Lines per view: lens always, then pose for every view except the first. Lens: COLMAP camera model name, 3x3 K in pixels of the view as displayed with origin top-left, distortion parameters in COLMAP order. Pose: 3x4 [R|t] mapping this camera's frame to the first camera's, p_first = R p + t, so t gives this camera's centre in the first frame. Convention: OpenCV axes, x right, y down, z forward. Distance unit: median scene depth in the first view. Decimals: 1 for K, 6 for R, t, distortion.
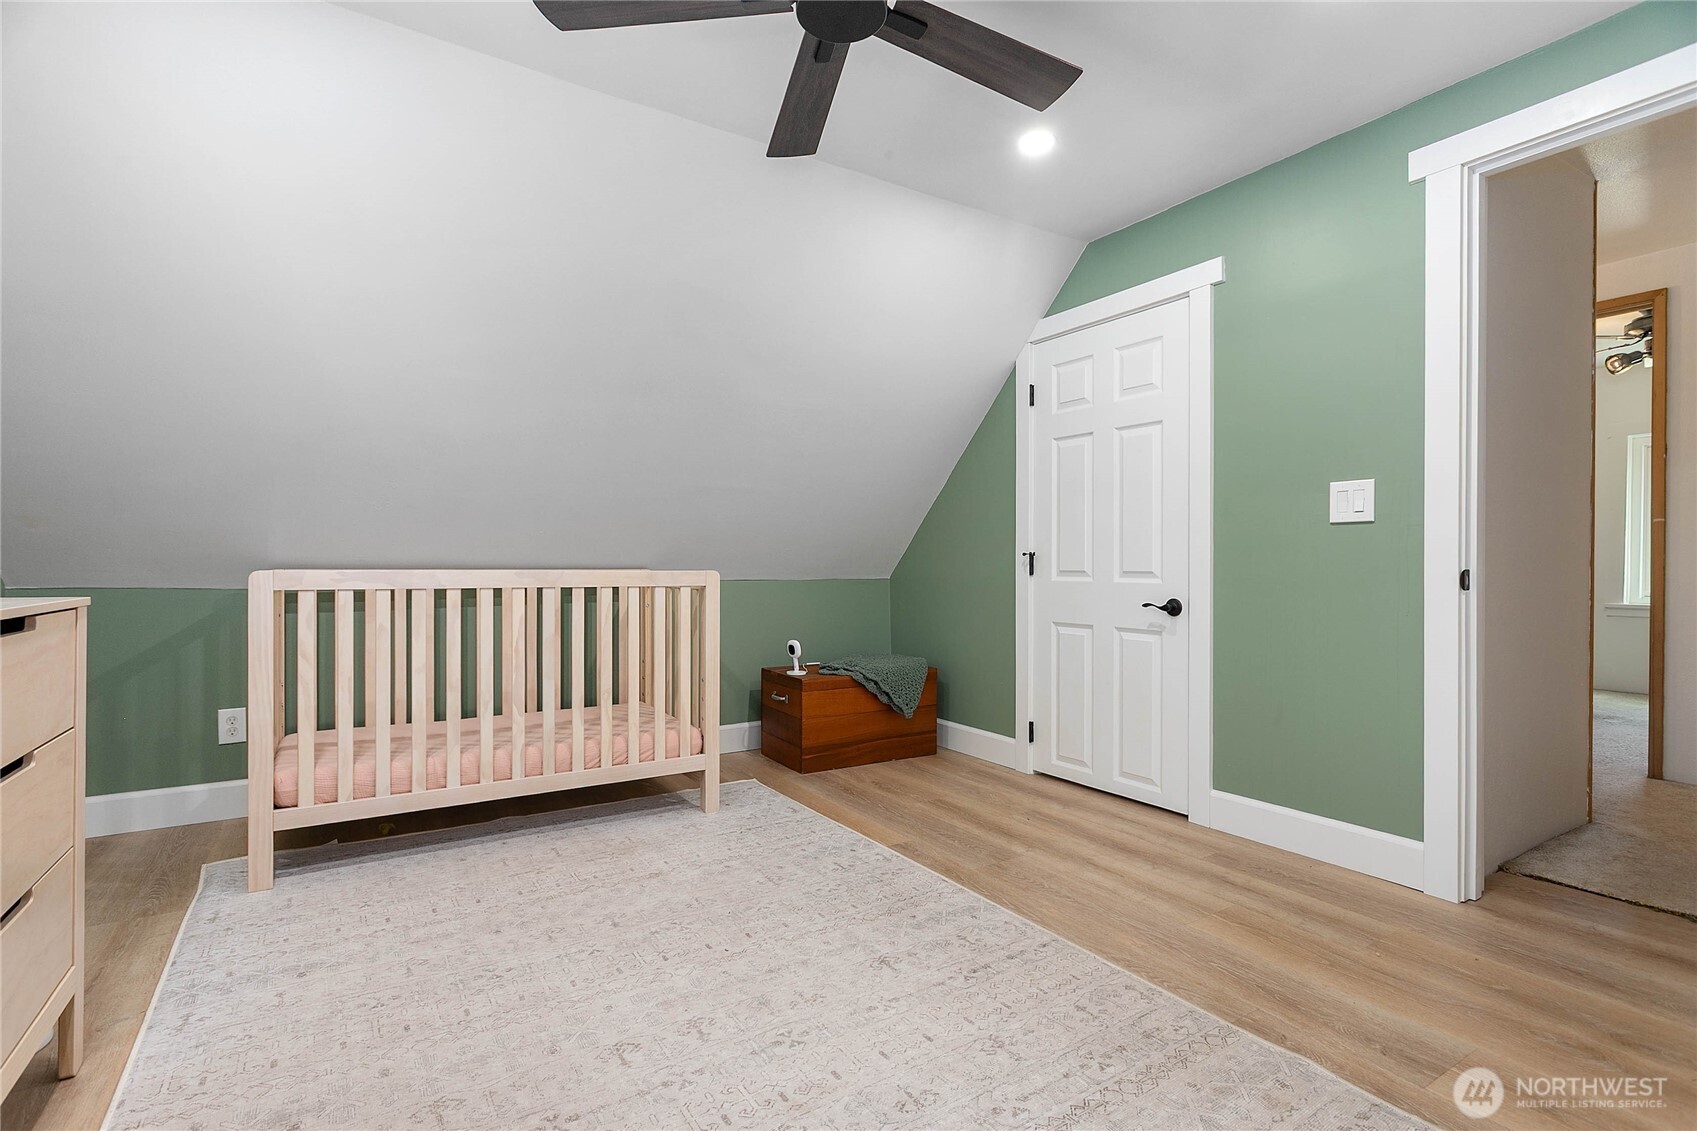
lens RADIAL K [[799.8, 0, 856.2], [0, 799.8, 569.6], [0, 0, 1]] dist [0.001796, -0.000163]
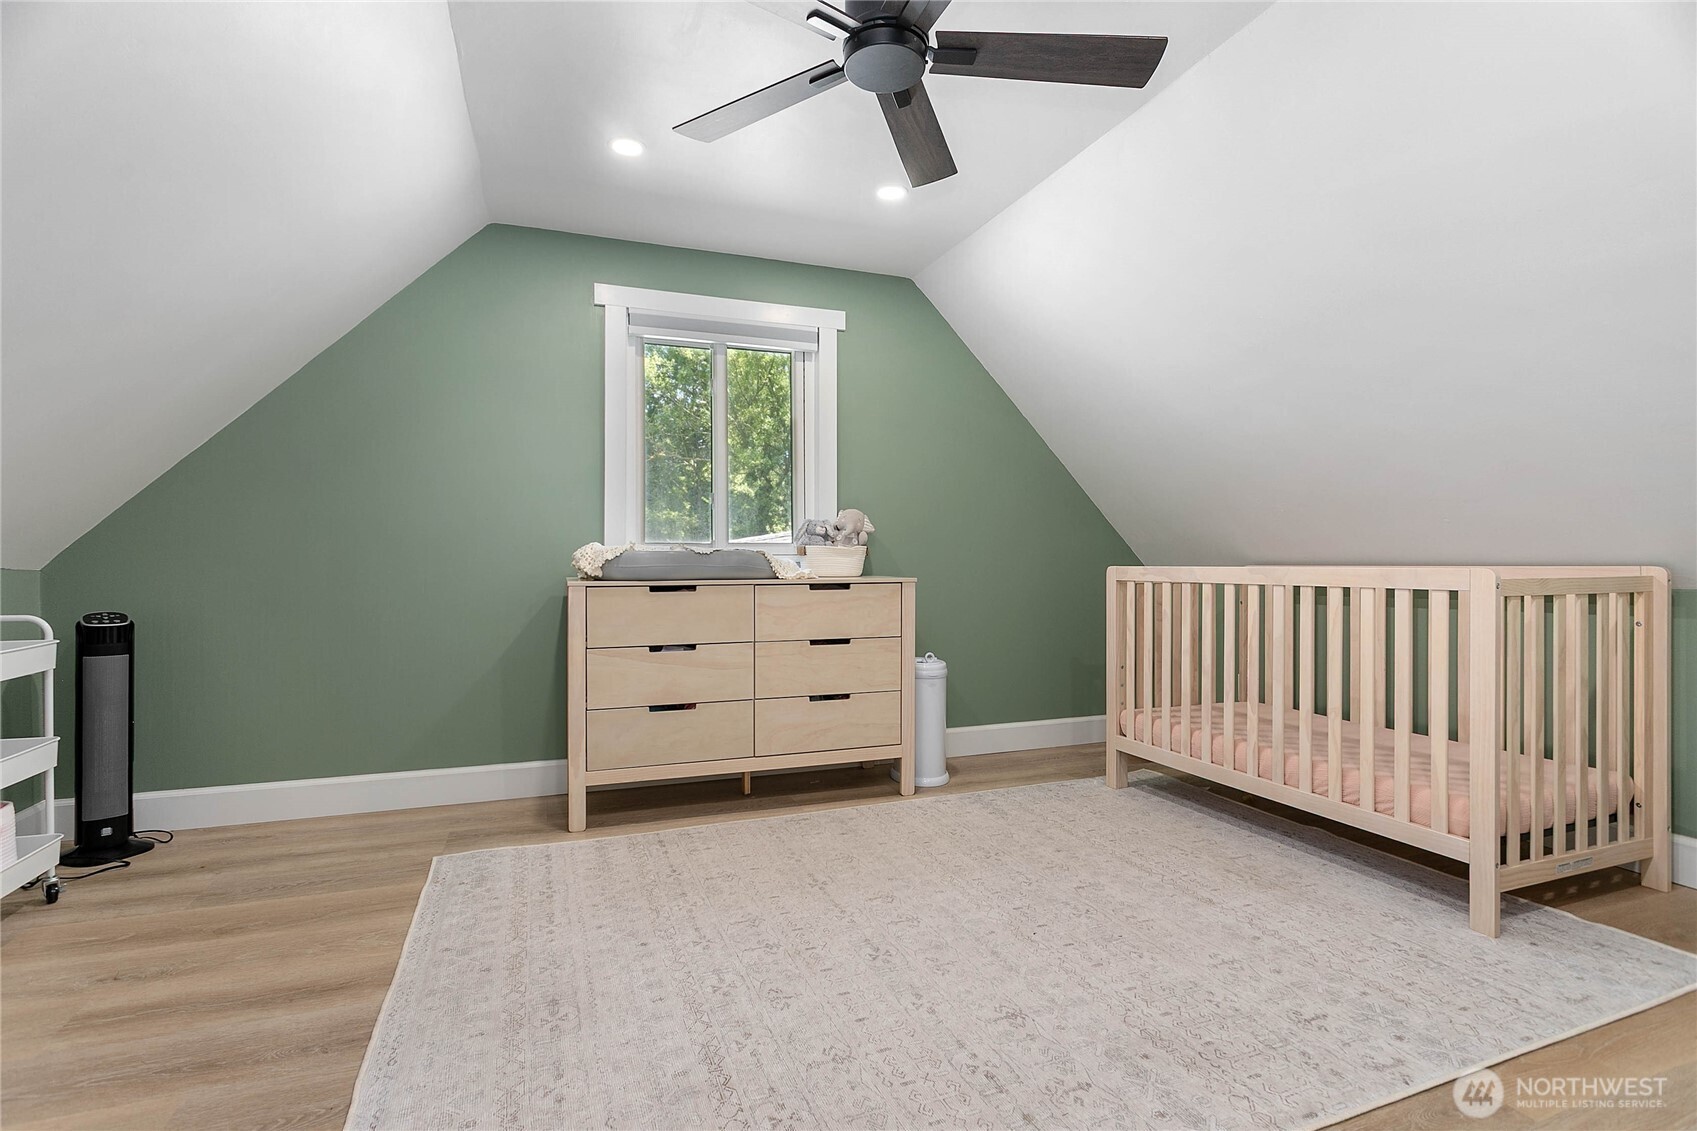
lens RADIAL K [[799.8, 0, 853.7], [0, 799.8, 564.5], [0, 0, 1]] dist [0.001796, -0.000163]
pose [[-0.203872, -0.001645, -0.978996, 0.692660], [-0.001604, 0.999998, -0.001346, -0.000805], [0.978996, 0.001296, -0.203874, 0.752259]]
